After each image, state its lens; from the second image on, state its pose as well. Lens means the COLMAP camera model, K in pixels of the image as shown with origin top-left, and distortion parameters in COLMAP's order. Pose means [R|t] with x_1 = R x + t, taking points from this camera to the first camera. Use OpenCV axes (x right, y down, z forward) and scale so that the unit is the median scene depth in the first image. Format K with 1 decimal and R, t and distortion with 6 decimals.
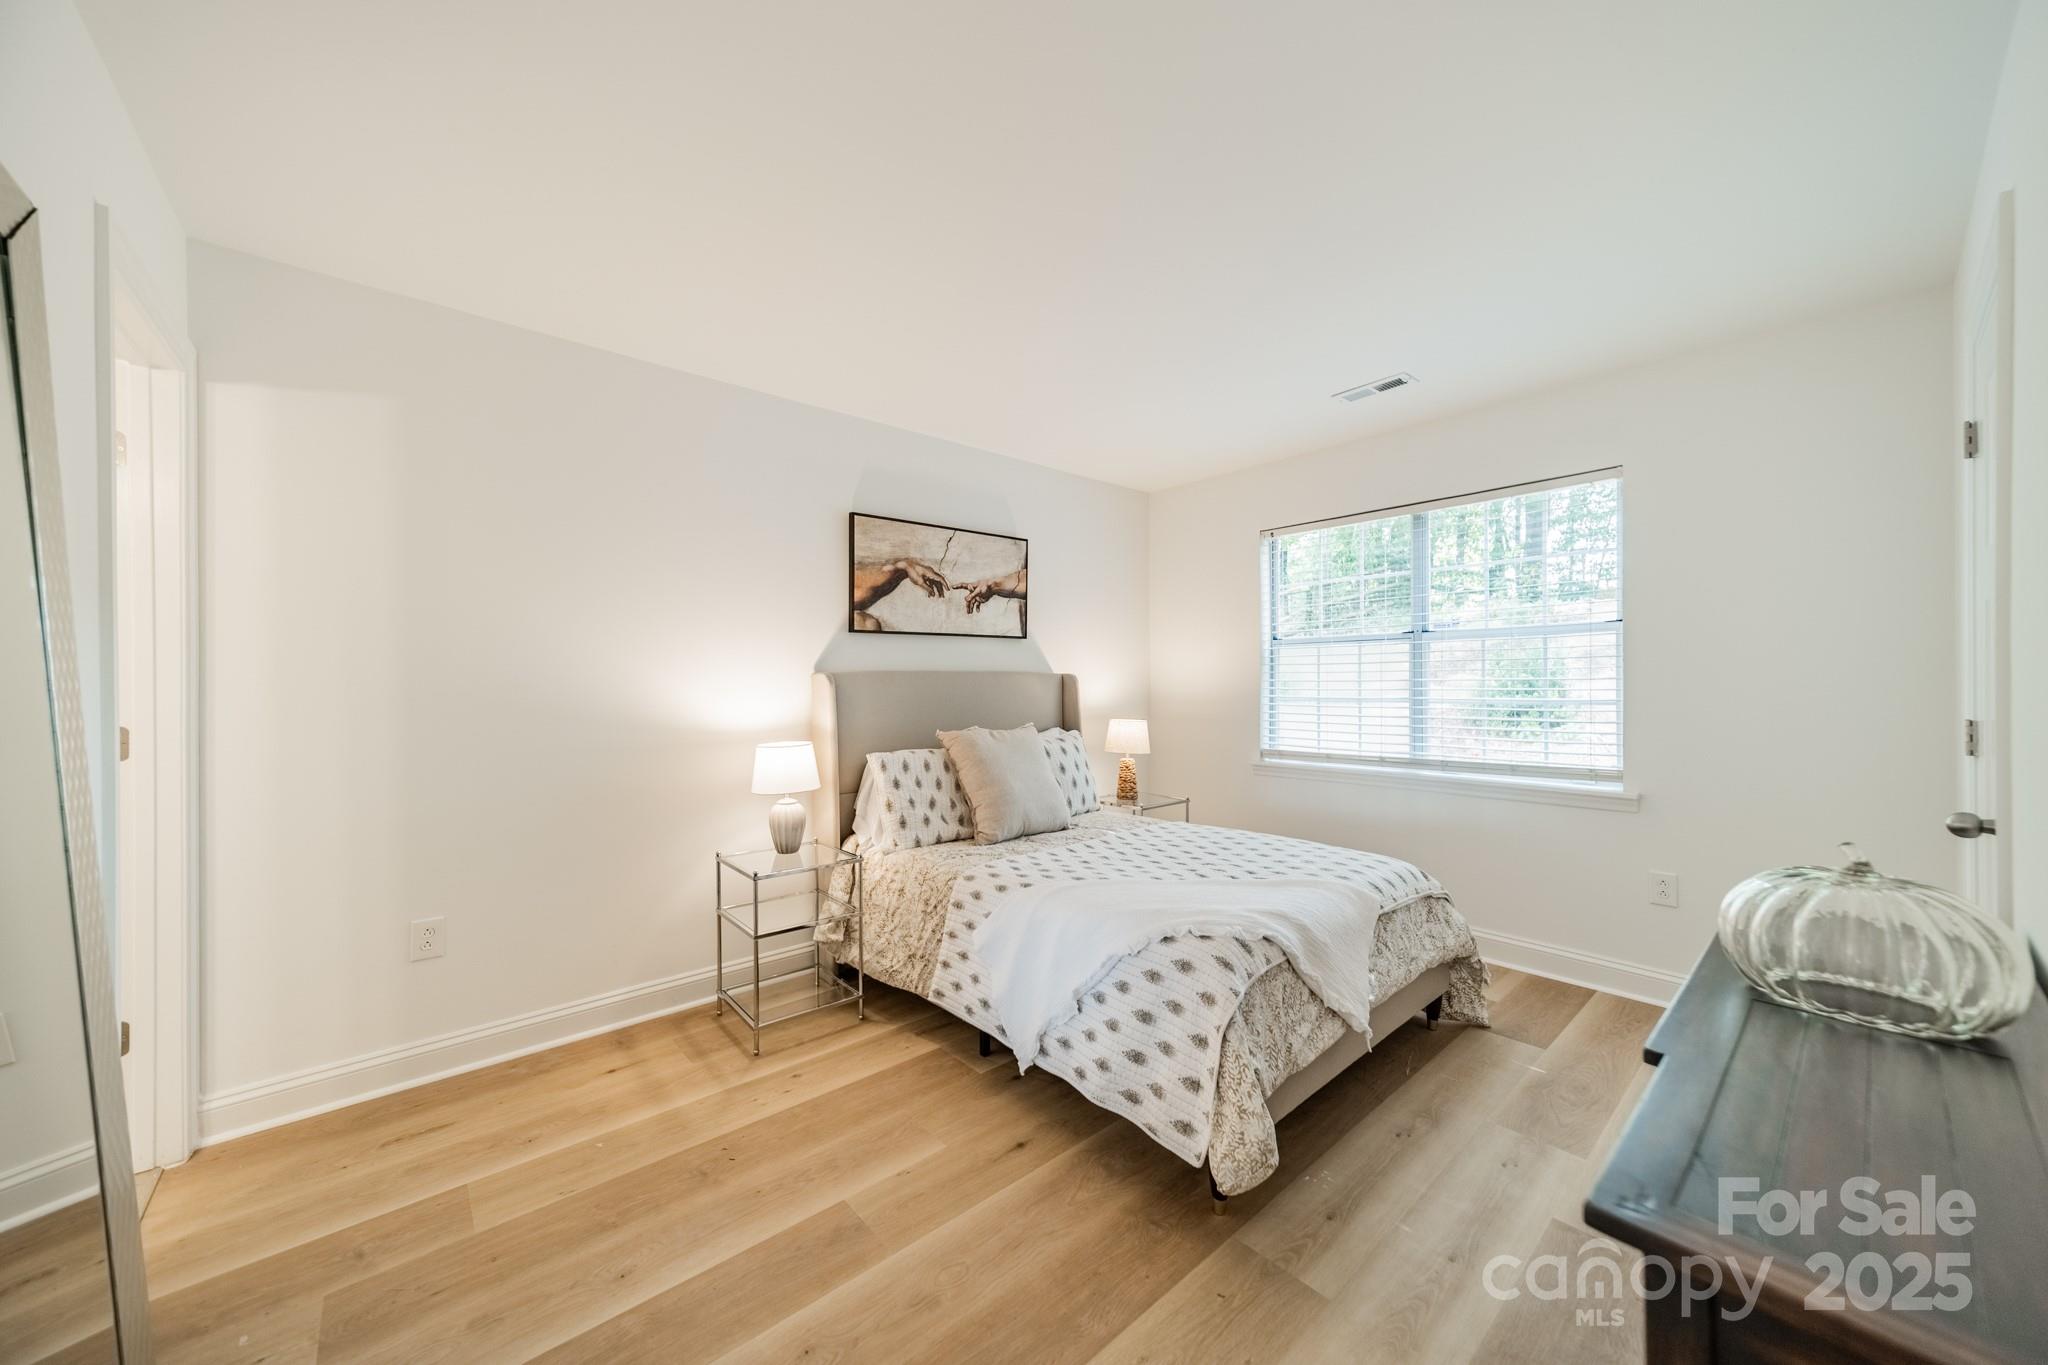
lens RADIAL K [[727.7, 0, 1033.6], [0, 727.7, 683.6], [0, 0, 1]] dist [0.009282, -0.000301]
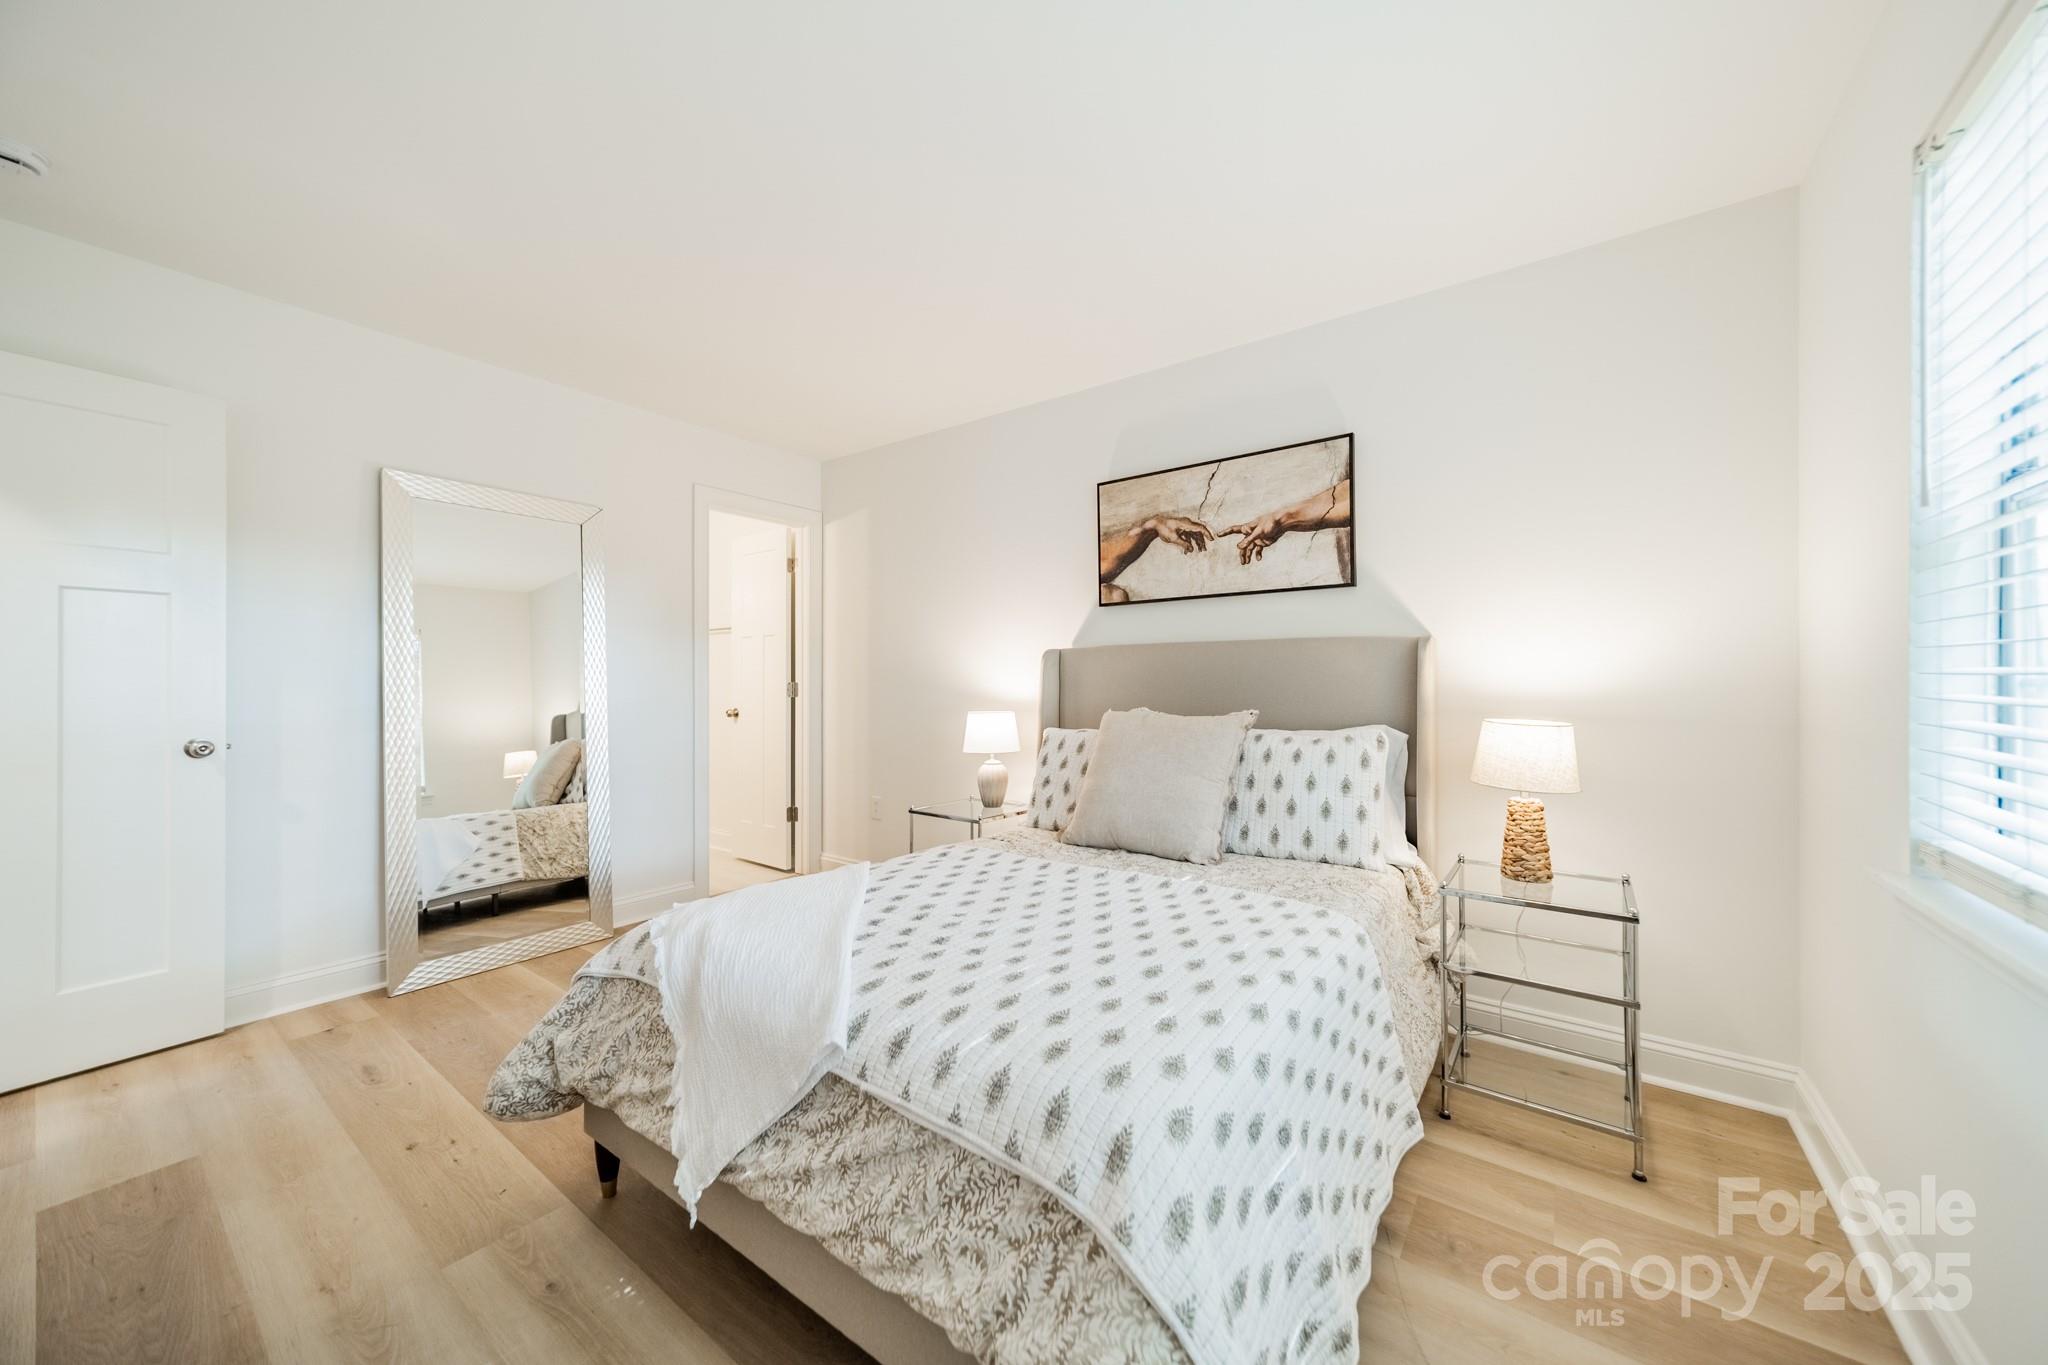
lens RADIAL K [[727.7, 0, 1031.4], [0, 727.7, 686.1], [0, 0, 1]] dist [0.009282, -0.000301]
pose [[0.215344, 0.009493, -0.976492, 0.632425], [-0.003649, 0.999954, 0.008916, 0.025449], [0.976531, 0.001643, 0.215369, 0.649327]]
